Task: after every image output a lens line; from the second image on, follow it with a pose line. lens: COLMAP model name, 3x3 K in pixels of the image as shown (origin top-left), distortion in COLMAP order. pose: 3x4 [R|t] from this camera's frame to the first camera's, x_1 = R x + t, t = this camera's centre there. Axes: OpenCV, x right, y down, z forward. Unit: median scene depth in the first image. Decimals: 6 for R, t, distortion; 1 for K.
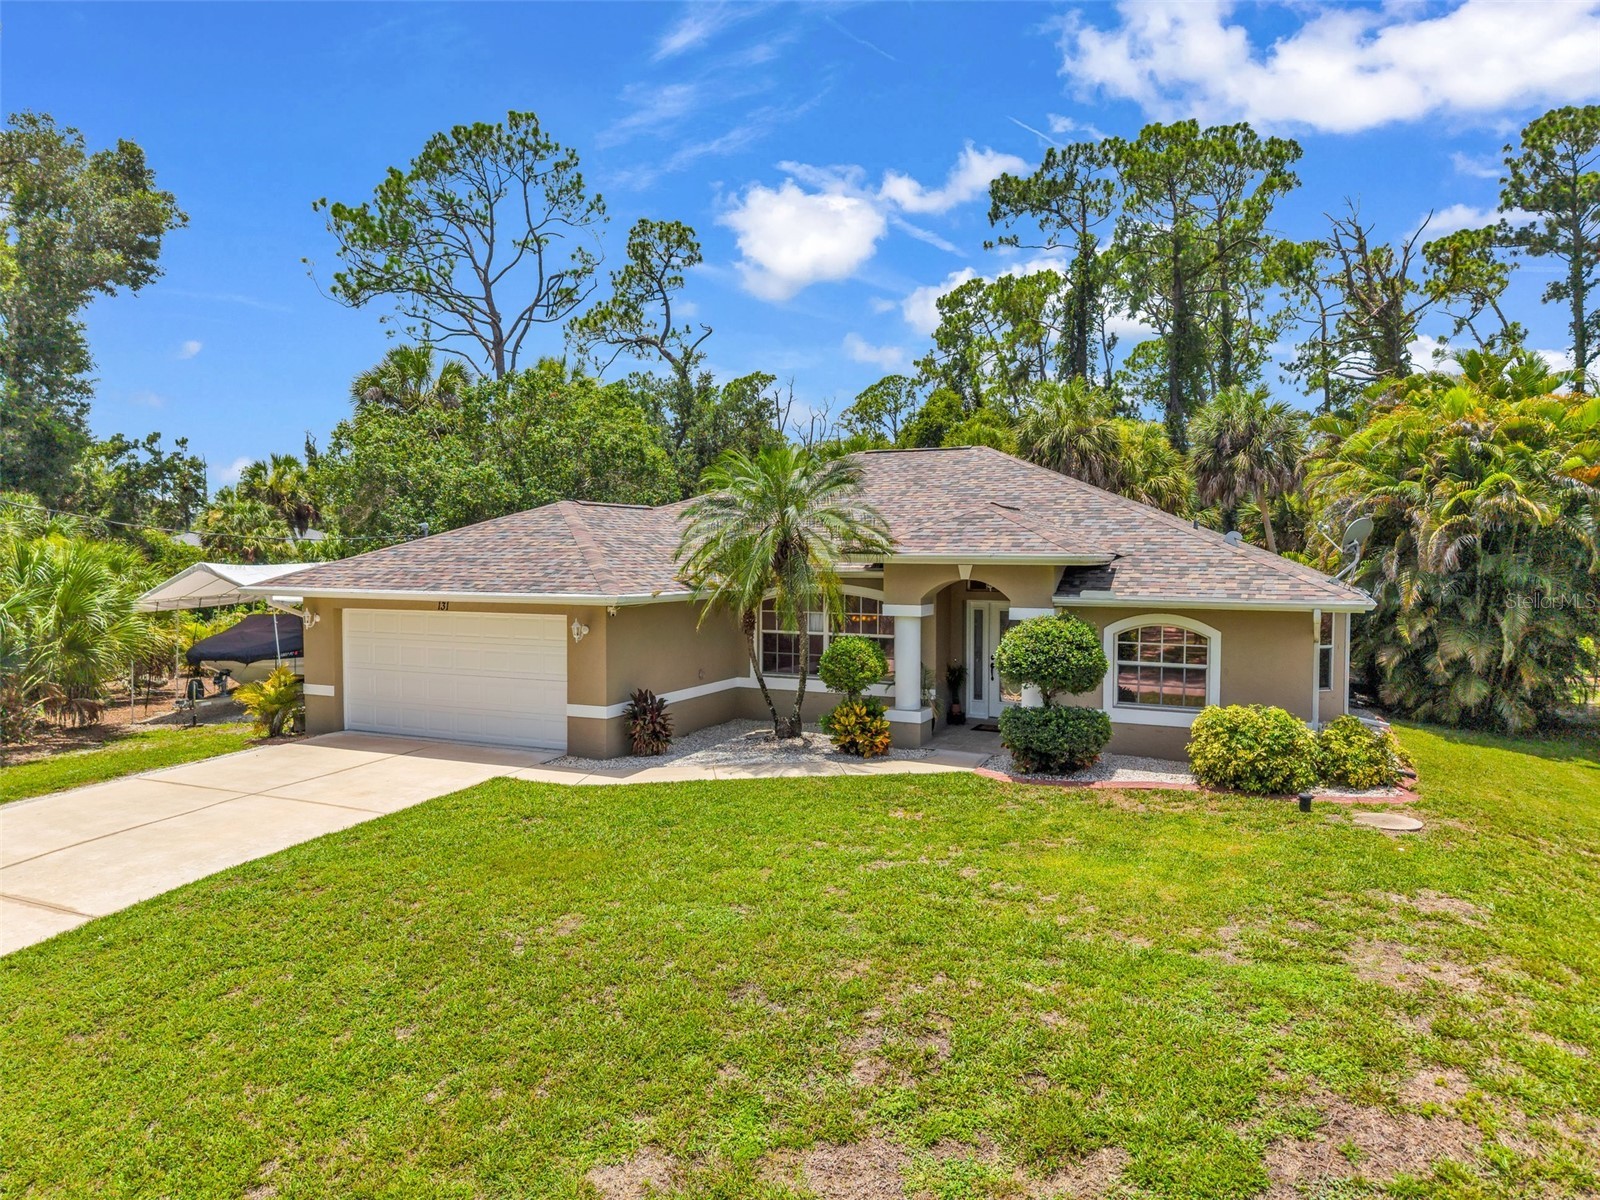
lens RADIAL K [[1066.1, 0, 794.1], [0, 1066.1, 601.0], [0, 0, 1]] dist [0.032954, -0.031673]
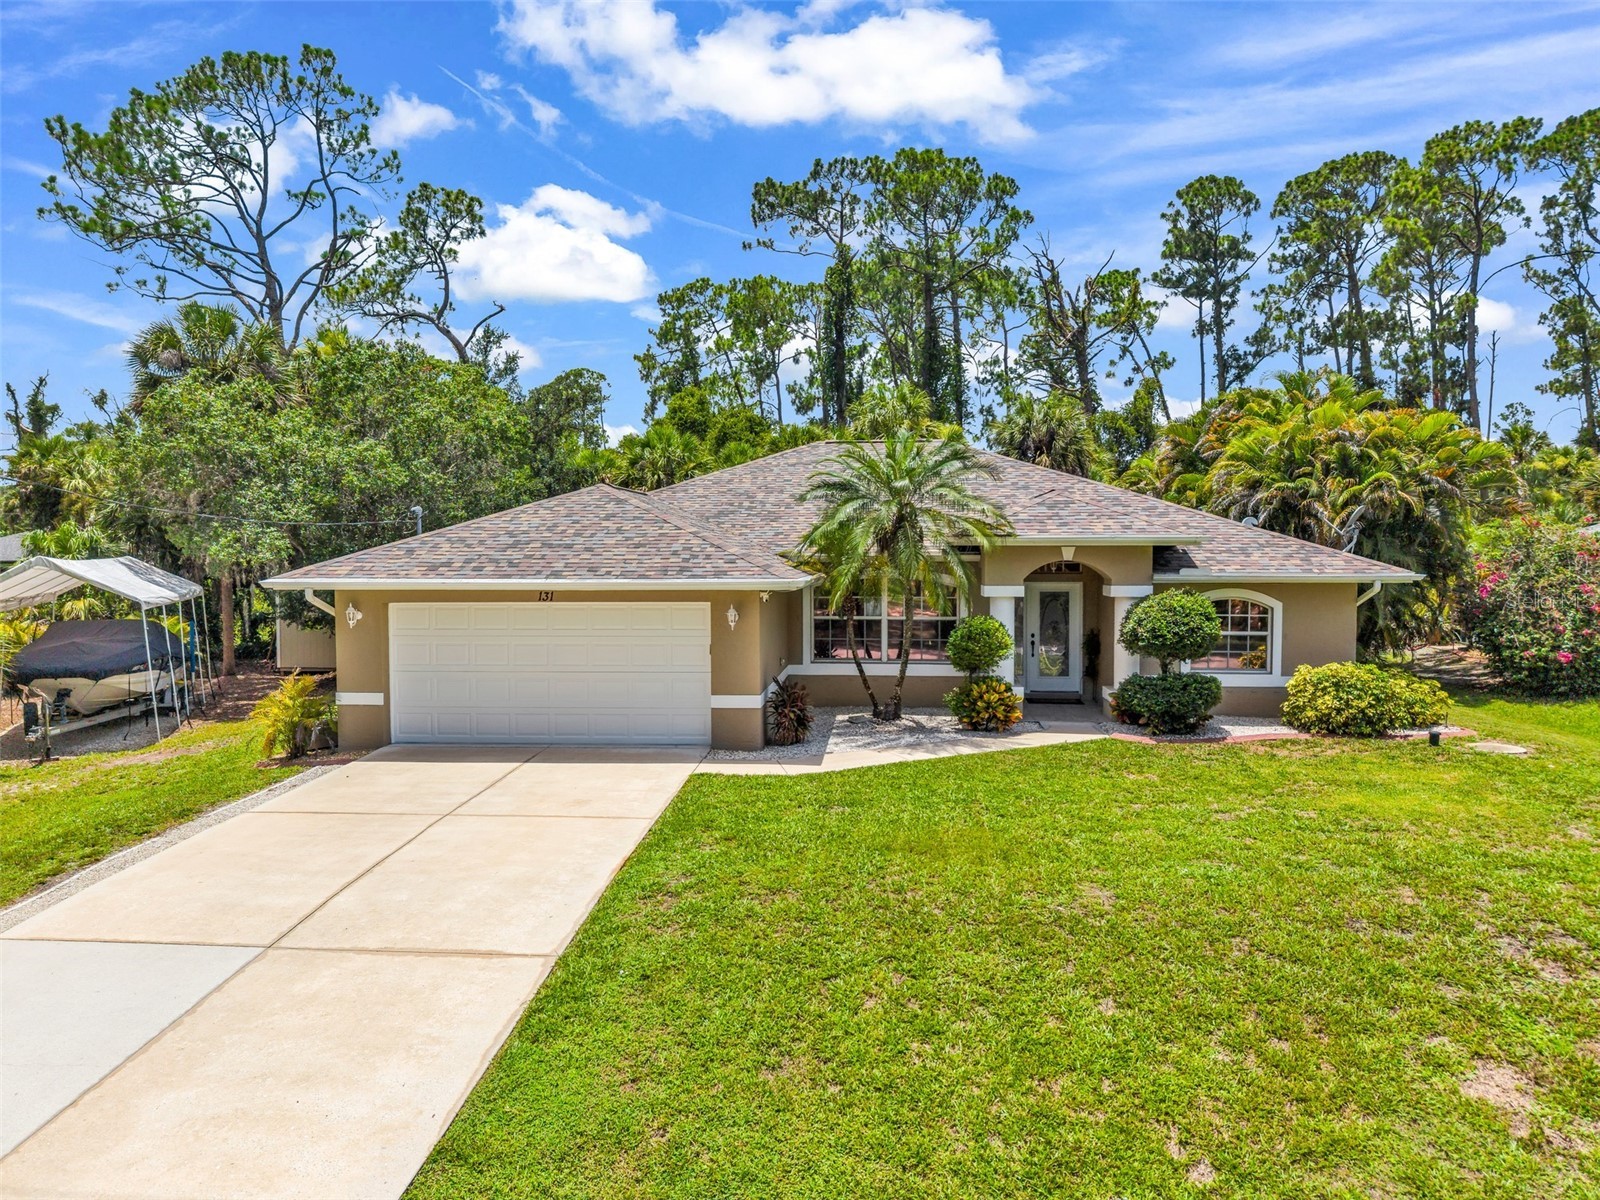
lens RADIAL K [[1066.1, 0, 794.2], [0, 1066.1, 602.5], [0, 0, 1]] dist [0.032954, -0.031673]
pose [[0.939493, -0.022886, 0.341802, -0.212590], [0.022115, 0.999736, 0.006155, 0.004186], [-0.341853, 0.001777, 0.939752, 0.038957]]
